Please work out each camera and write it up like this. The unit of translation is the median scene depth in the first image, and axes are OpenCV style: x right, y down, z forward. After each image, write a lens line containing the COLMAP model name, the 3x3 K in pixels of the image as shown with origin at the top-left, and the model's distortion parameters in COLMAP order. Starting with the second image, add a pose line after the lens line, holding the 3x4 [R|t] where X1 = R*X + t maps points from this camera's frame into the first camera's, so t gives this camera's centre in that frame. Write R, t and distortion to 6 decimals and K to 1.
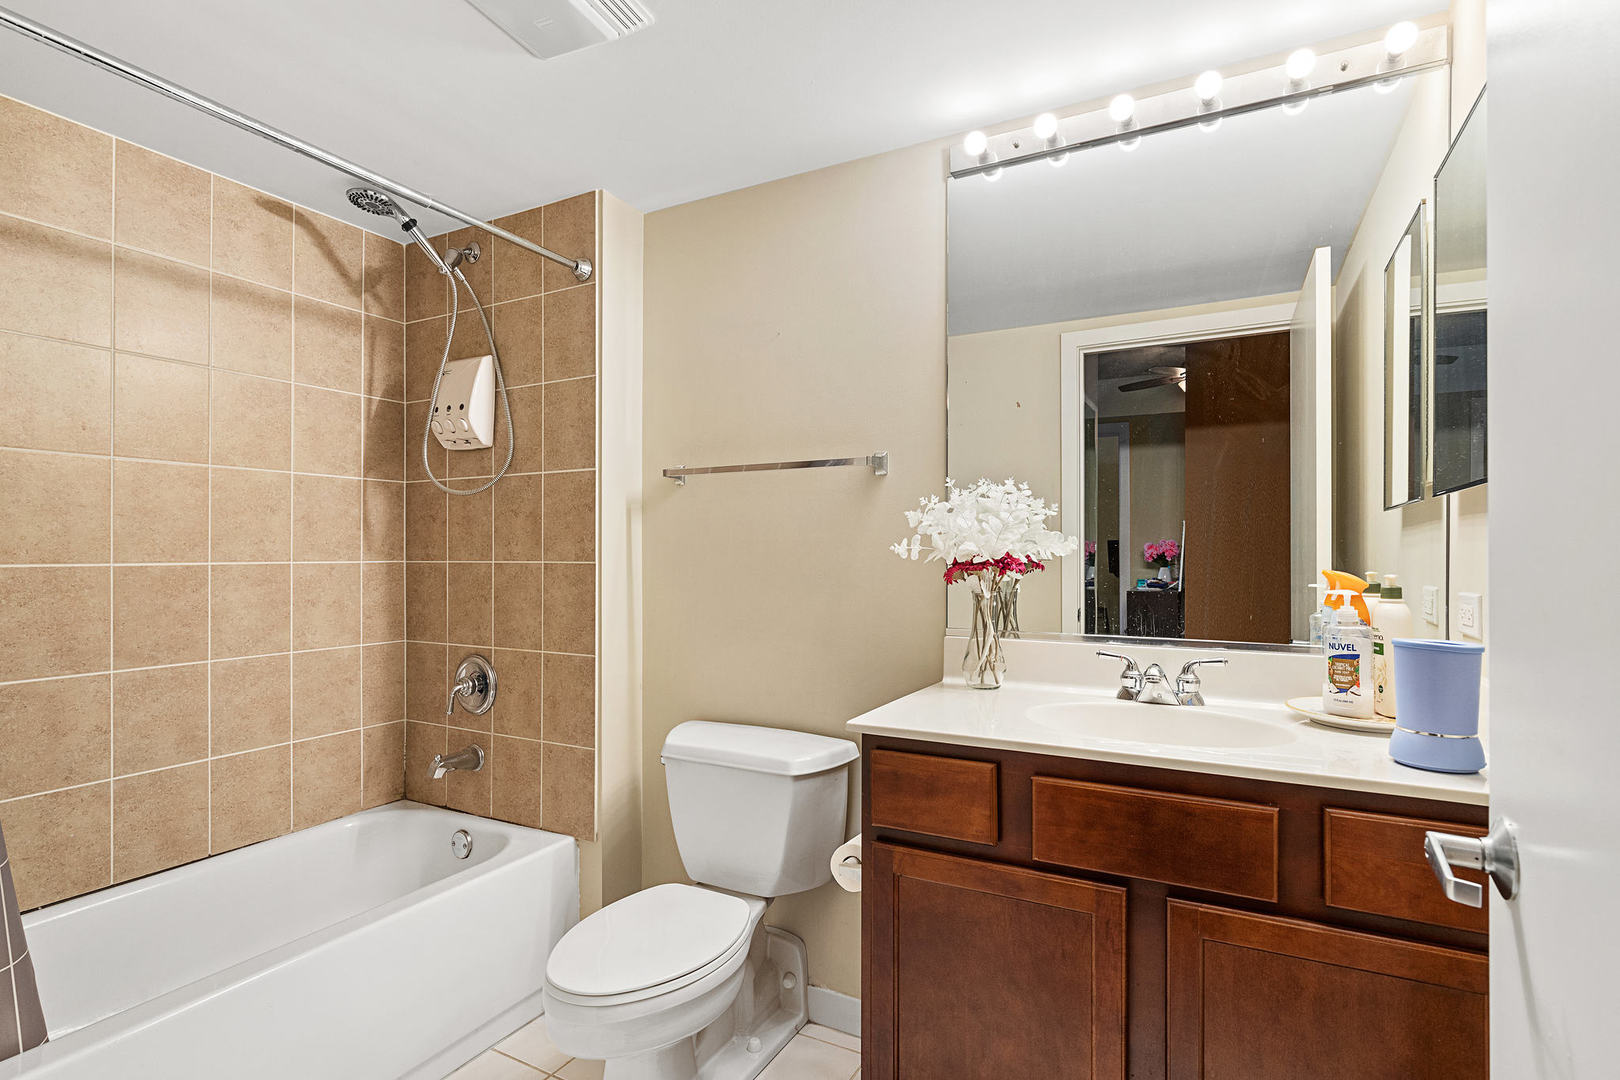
lens RADIAL K [[802.0, 0, 813.6], [0, 802.0, 549.3], [0, 0, 1]] dist [0.000322, -0.000124]
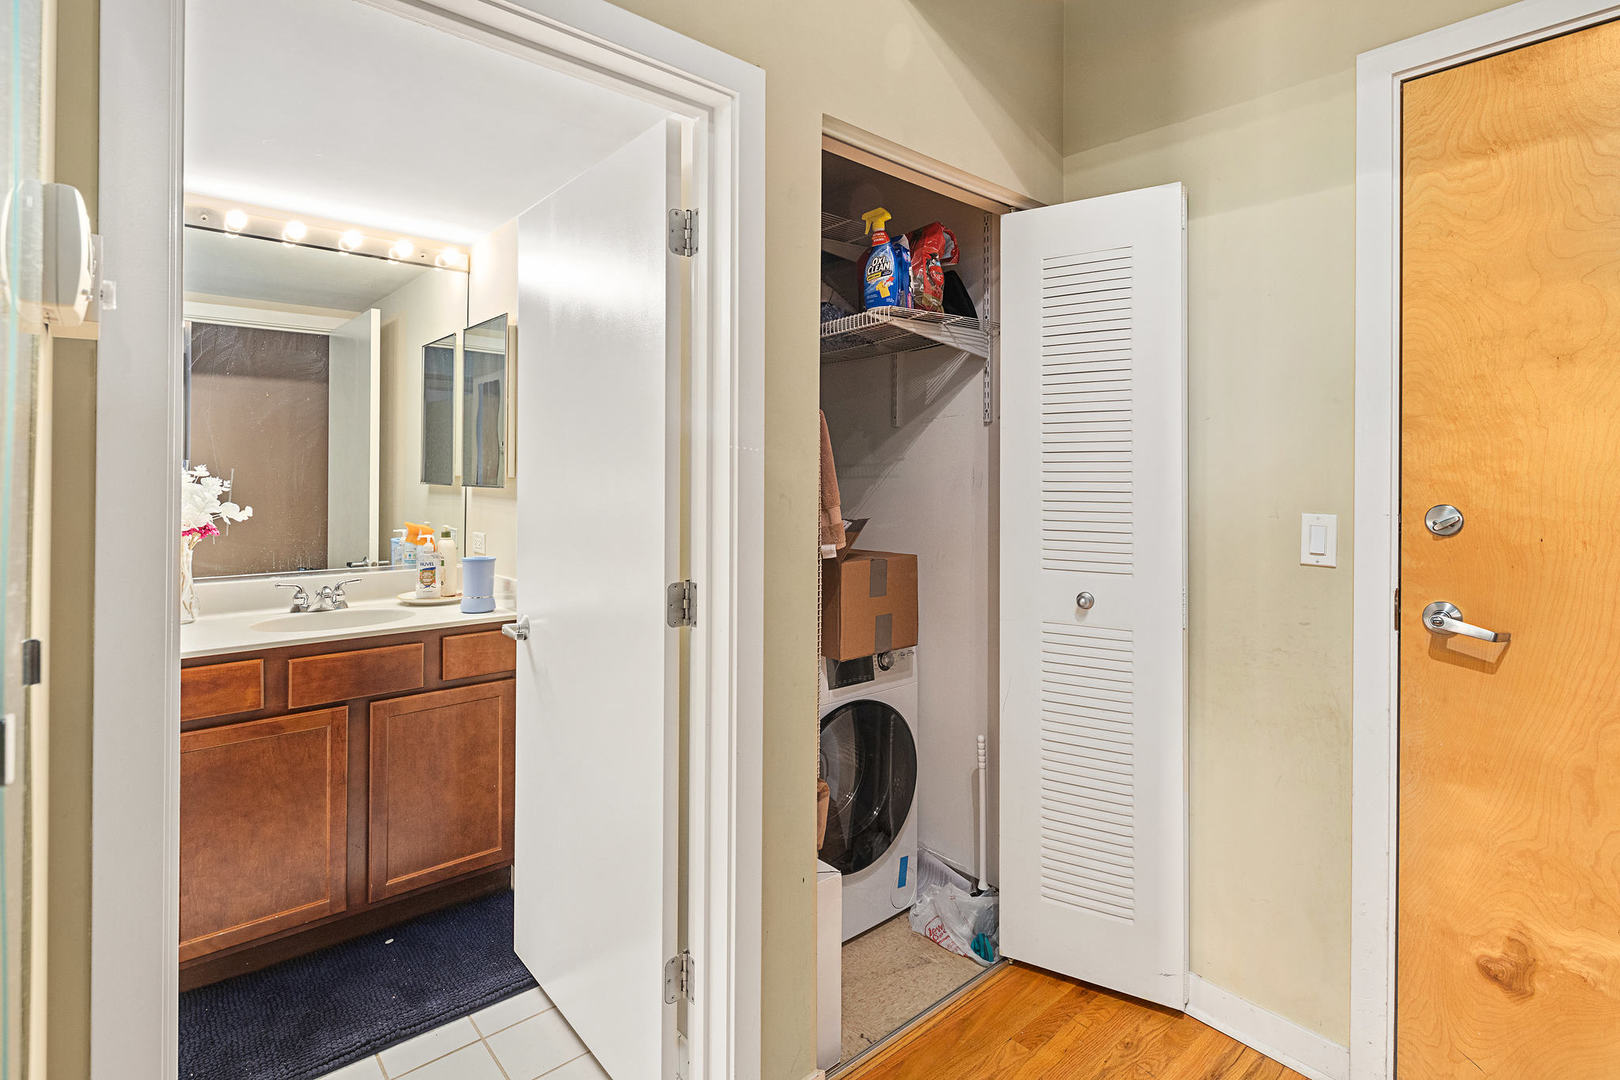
lens RADIAL K [[788.2, 0, 808.9], [0, 788.2, 471.3], [0, 0, 1]] dist [0.001509, -0.000230]
pose [[0.357649, 0.002747, 0.933852, -0.824259], [-0.010290, 0.999947, 0.000999, -0.119025], [-0.933799, -0.009966, 0.357658, -0.571909]]
